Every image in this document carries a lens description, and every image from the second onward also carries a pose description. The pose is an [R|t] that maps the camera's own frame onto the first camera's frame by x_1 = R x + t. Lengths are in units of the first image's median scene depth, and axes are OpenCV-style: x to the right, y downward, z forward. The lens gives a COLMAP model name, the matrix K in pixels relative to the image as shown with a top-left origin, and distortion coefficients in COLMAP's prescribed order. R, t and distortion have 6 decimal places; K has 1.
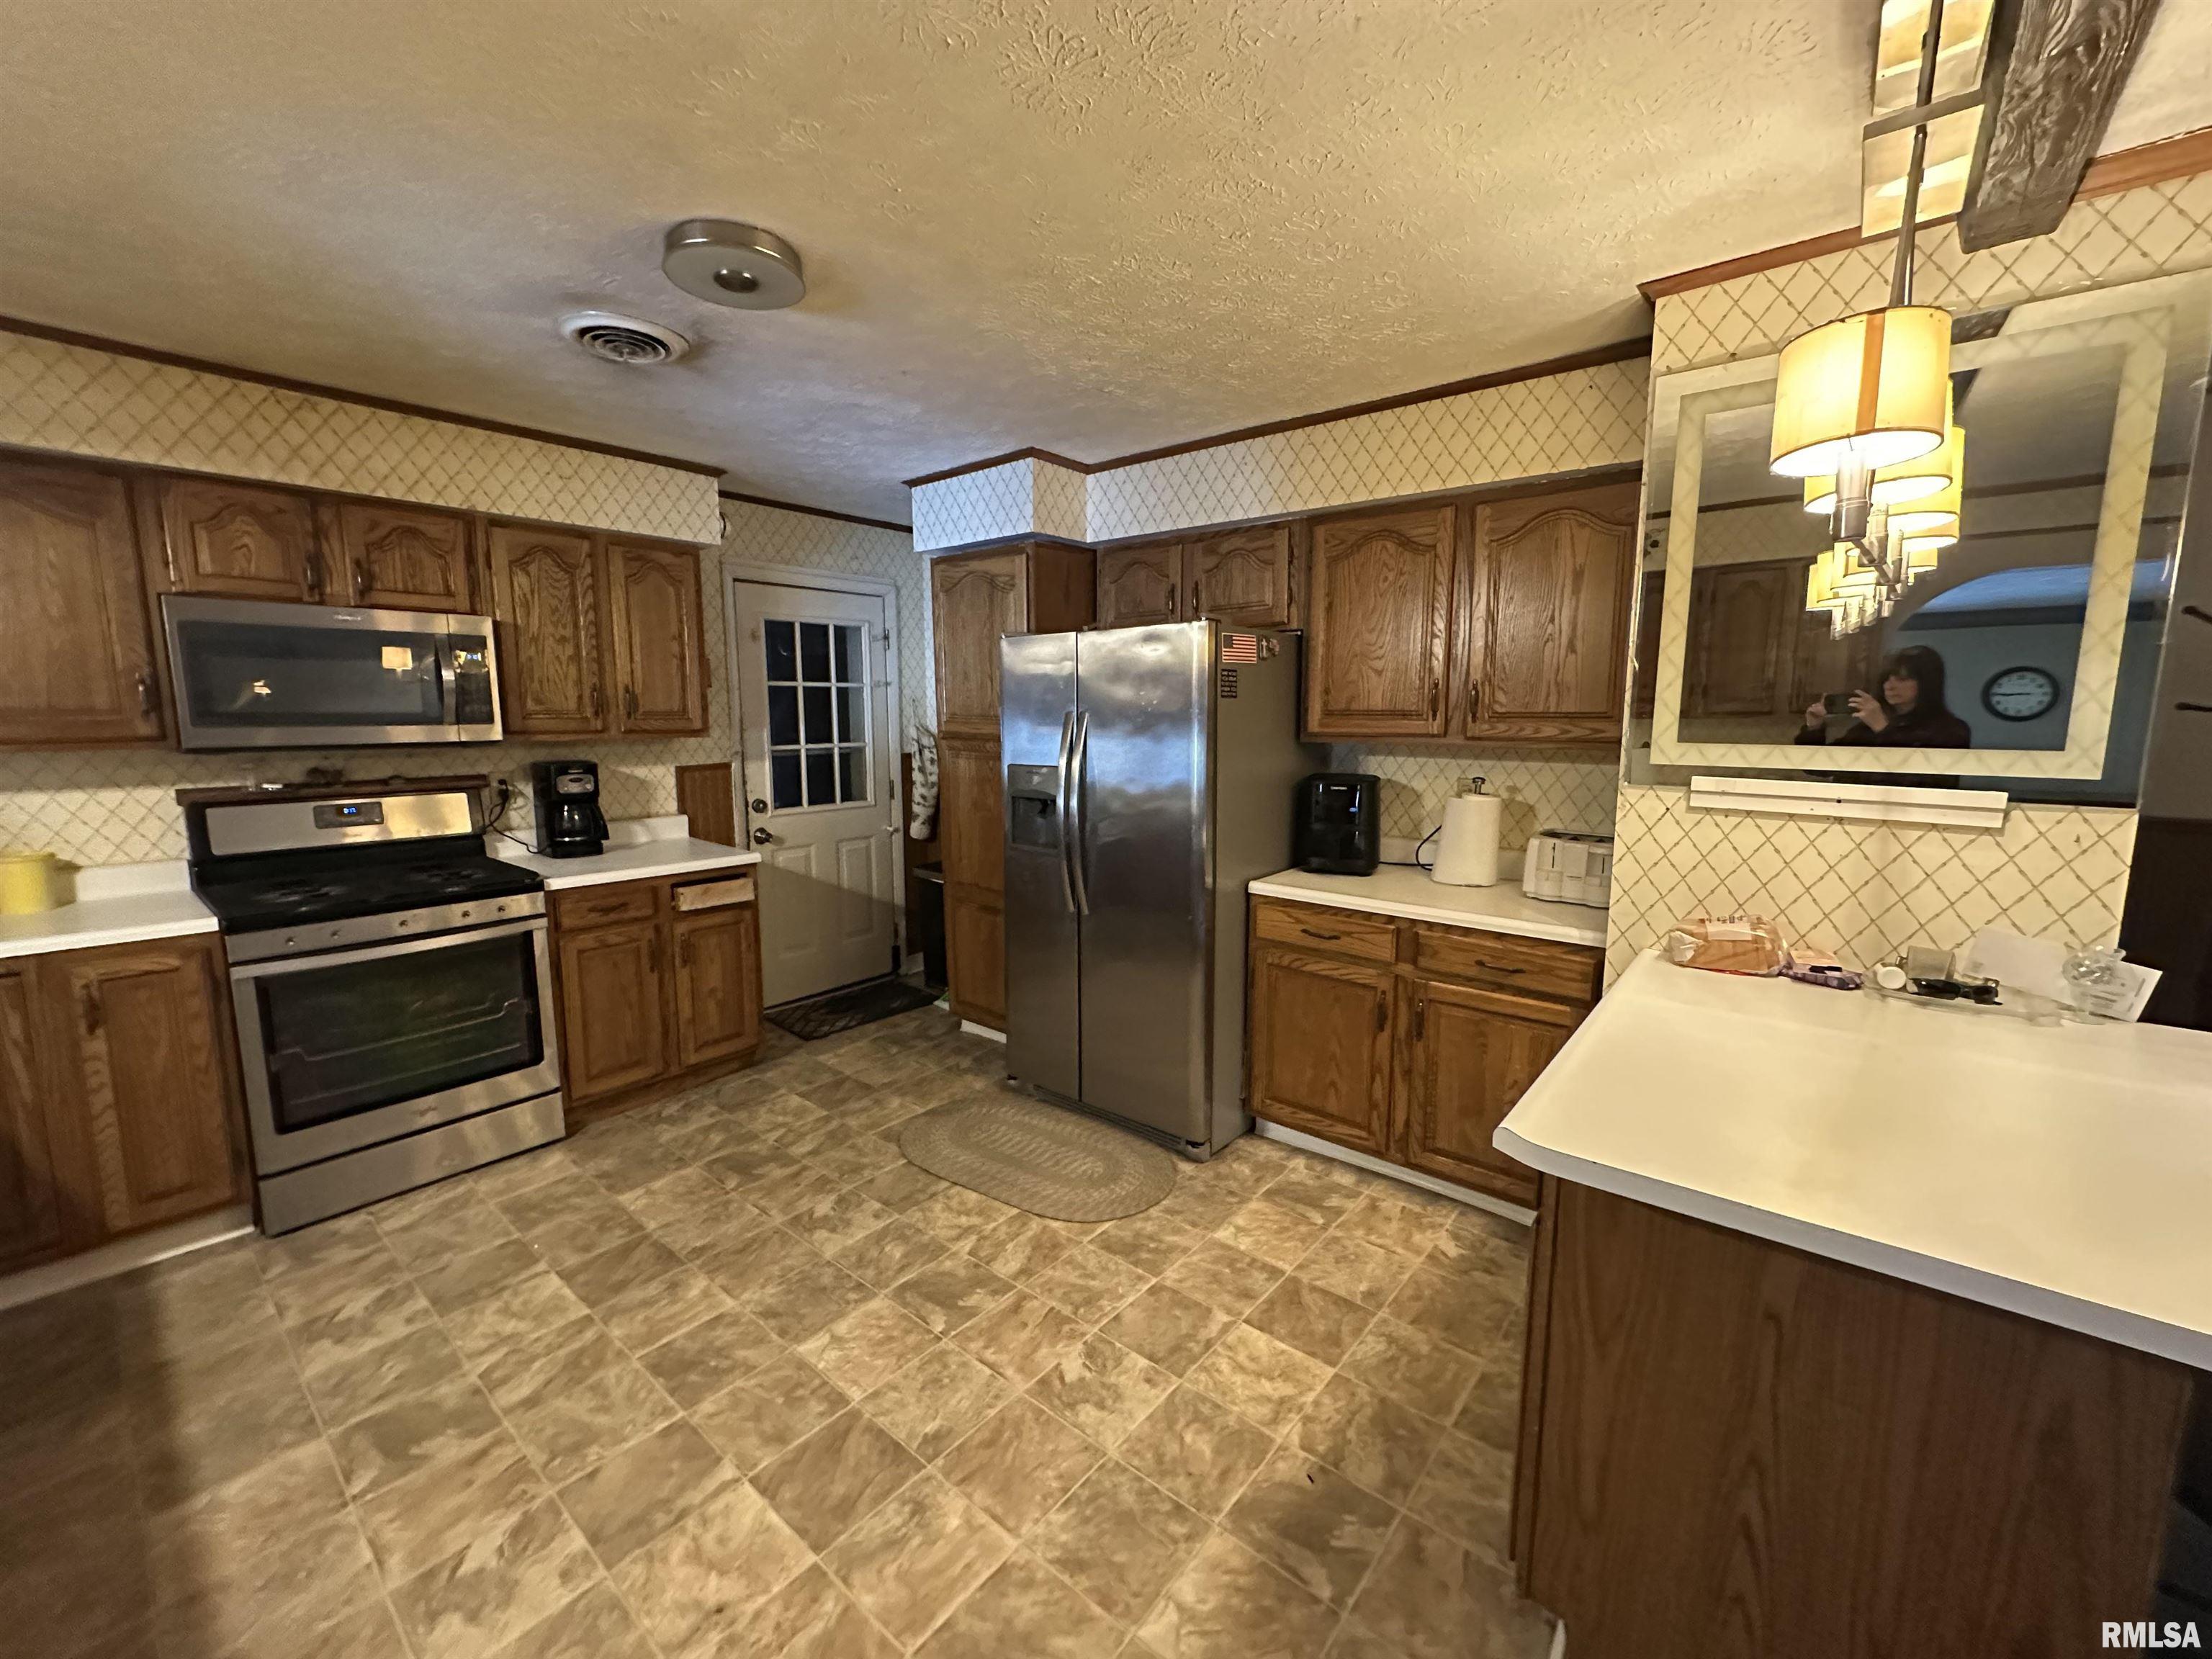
lens RADIAL K [[879.6, 0, 1106.9], [0, 879.6, 827.1], [0, 0, 1]] dist [-0.002807, 0.000620]
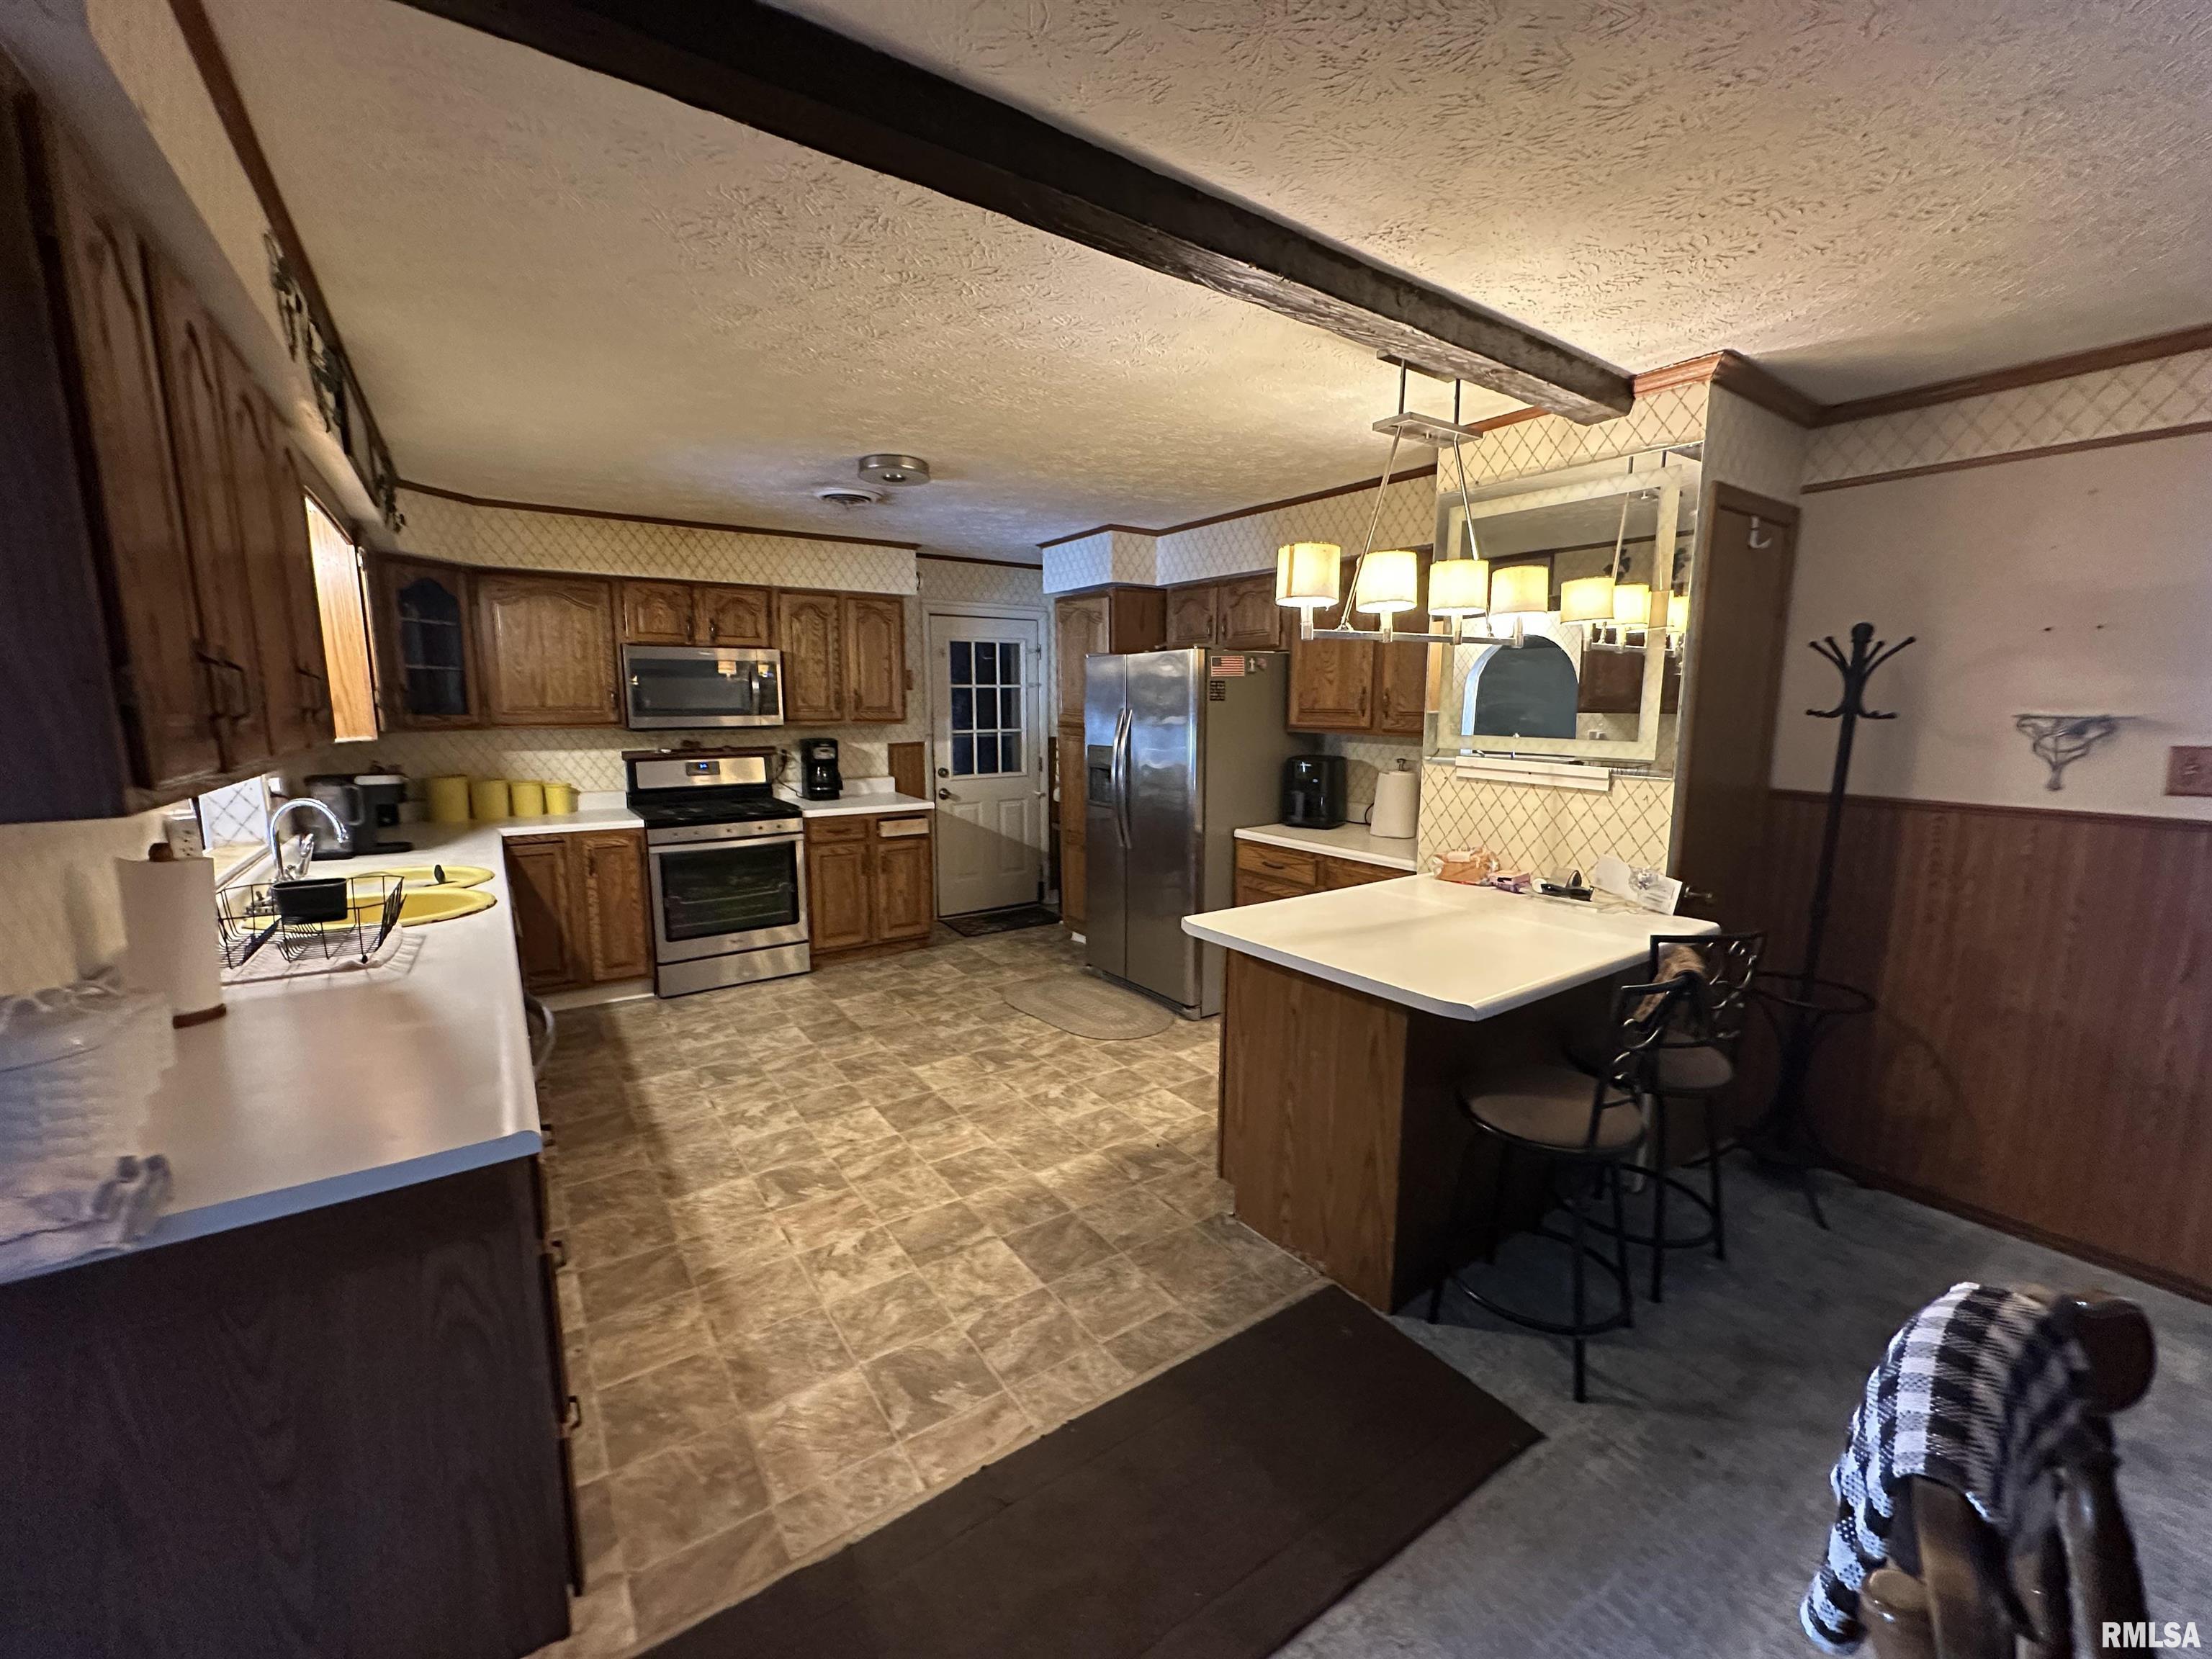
lens RADIAL K [[879.6, 0, 1106.9], [0, 879.6, 827.1], [0, 0, 1]] dist [-0.002807, 0.000620]
pose [[0.964675, 0.039227, -0.260507, 0.326264], [-0.035499, 0.999189, 0.019003, 0.038496], [0.261041, -0.009084, 0.965285, -0.422570]]
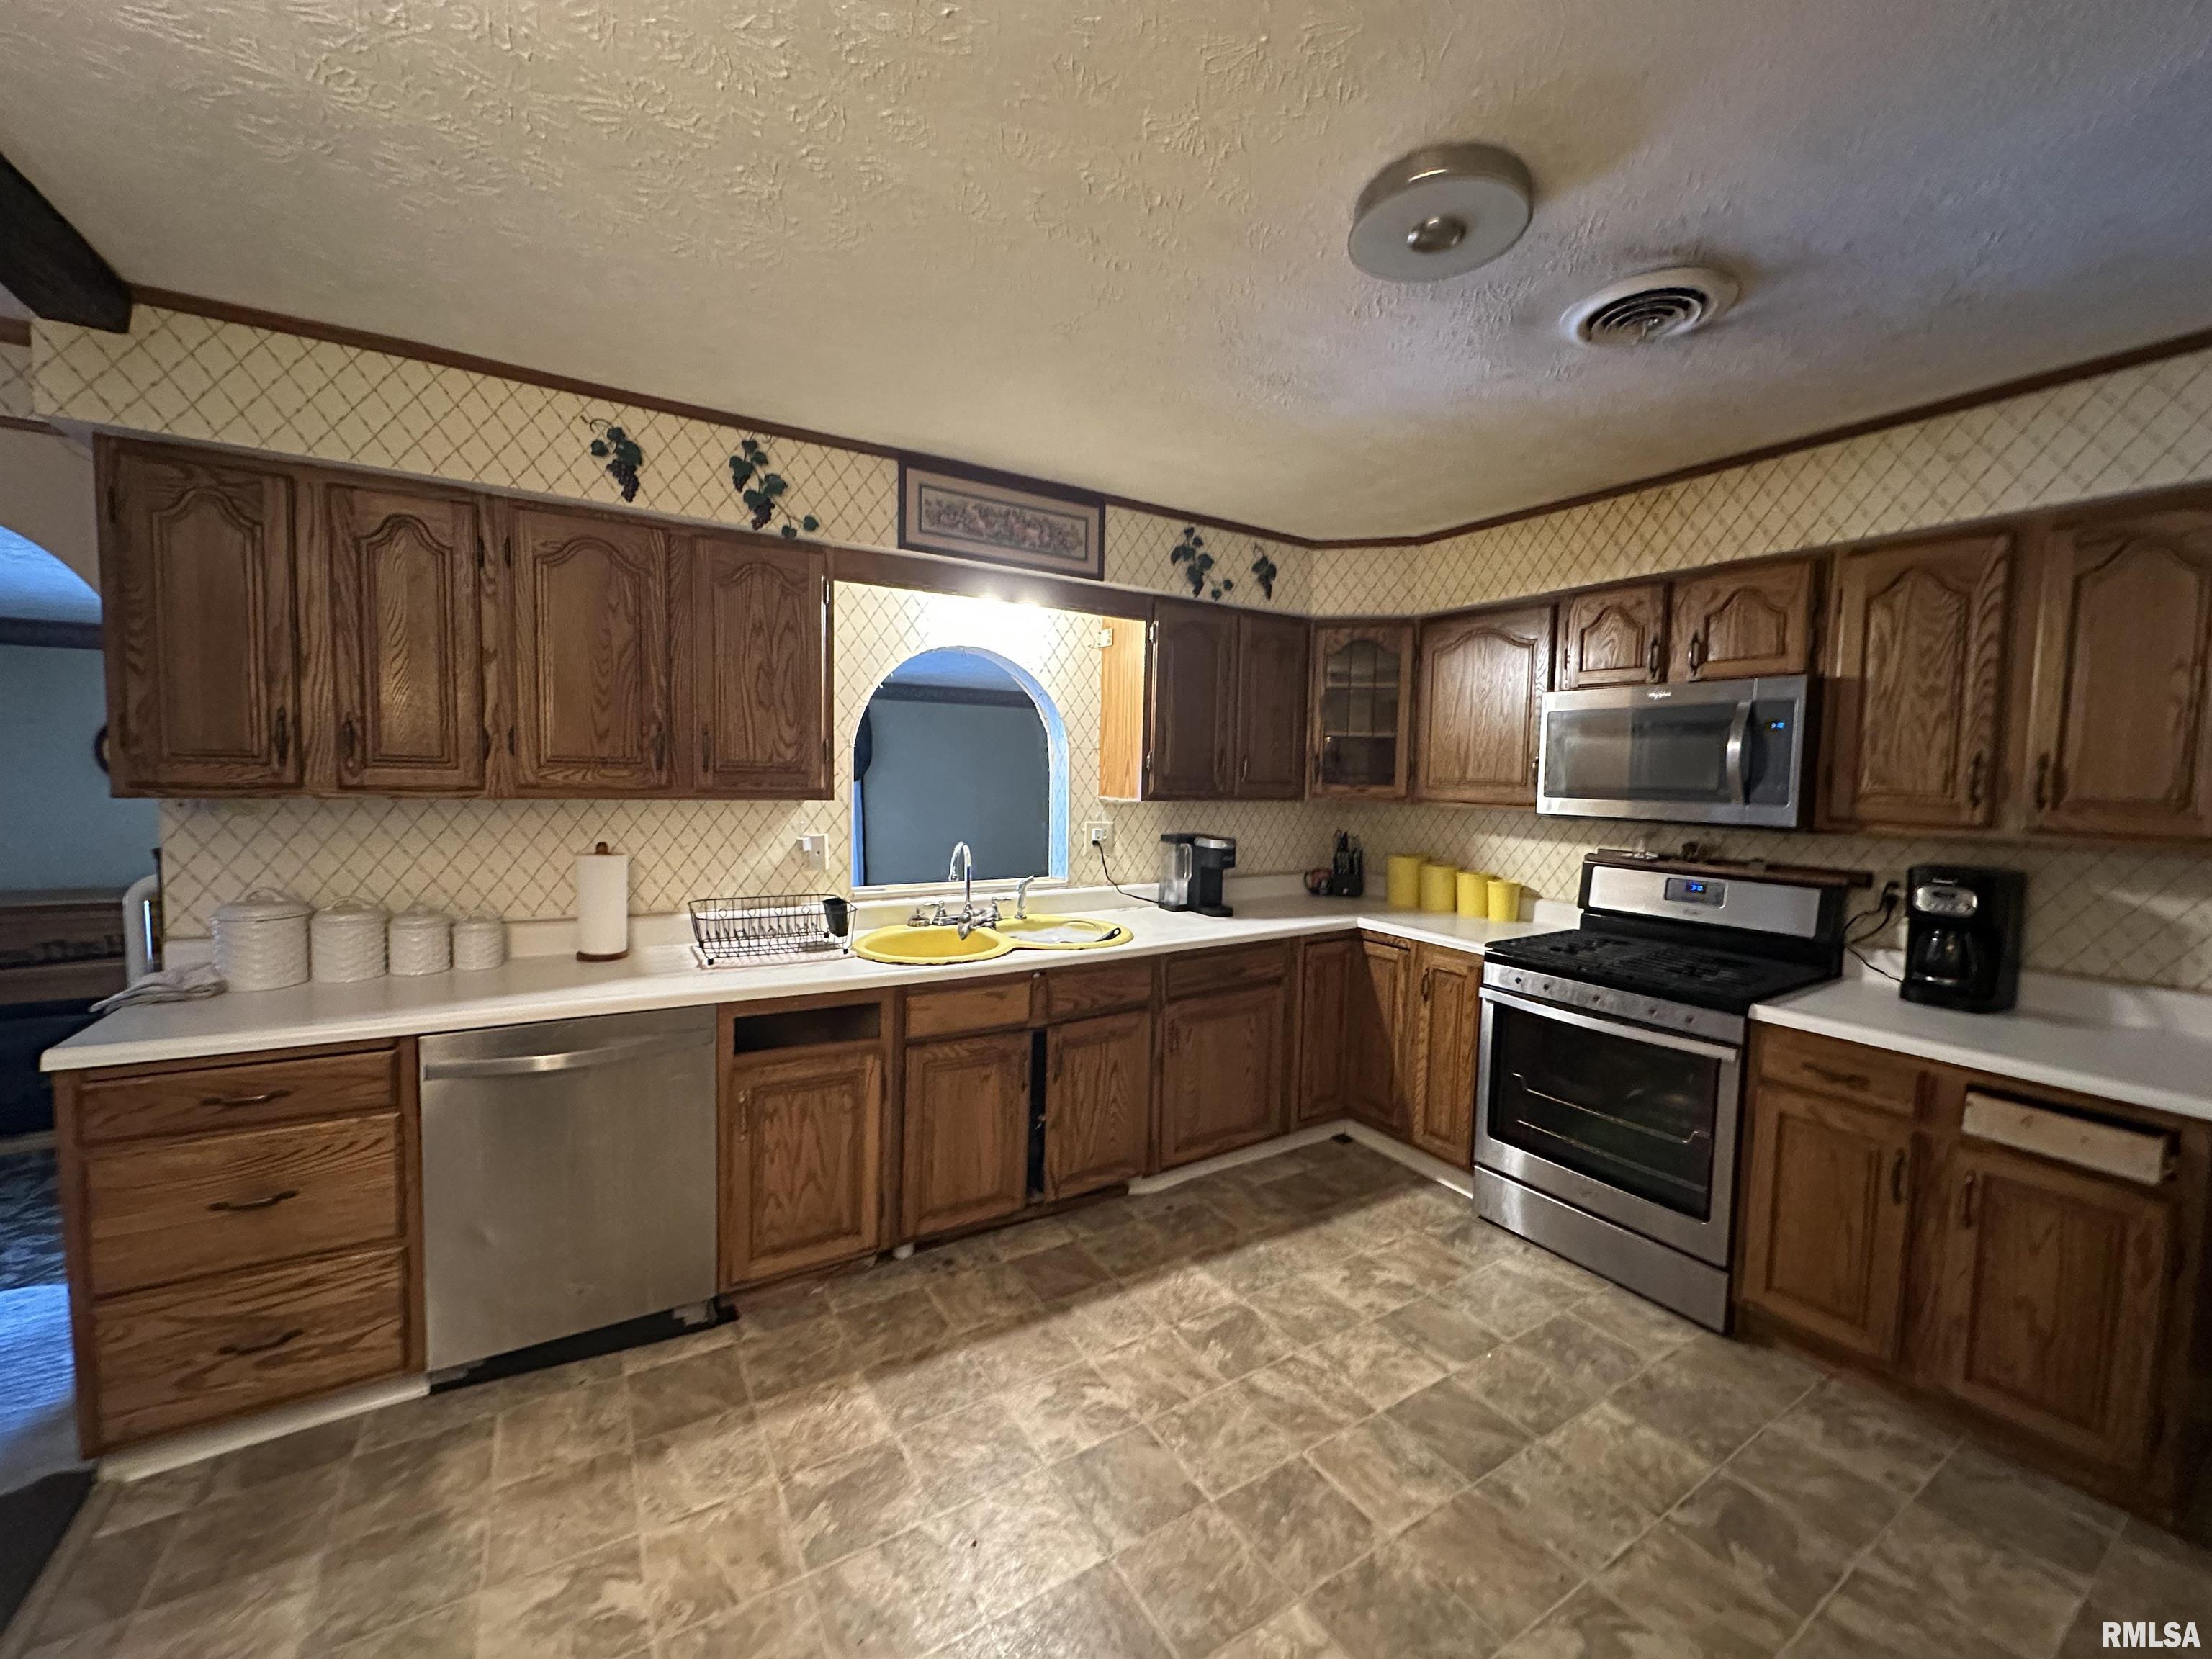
lens RADIAL K [[879.6, 0, 1106.9], [0, 879.6, 827.1], [0, 0, 1]] dist [-0.002807, 0.000620]
pose [[-0.314950, 0.056460, -0.947427, 0.269148], [-0.144965, 0.983655, 0.106809, -0.093851], [0.937972, 0.170983, -0.301618, 0.658222]]
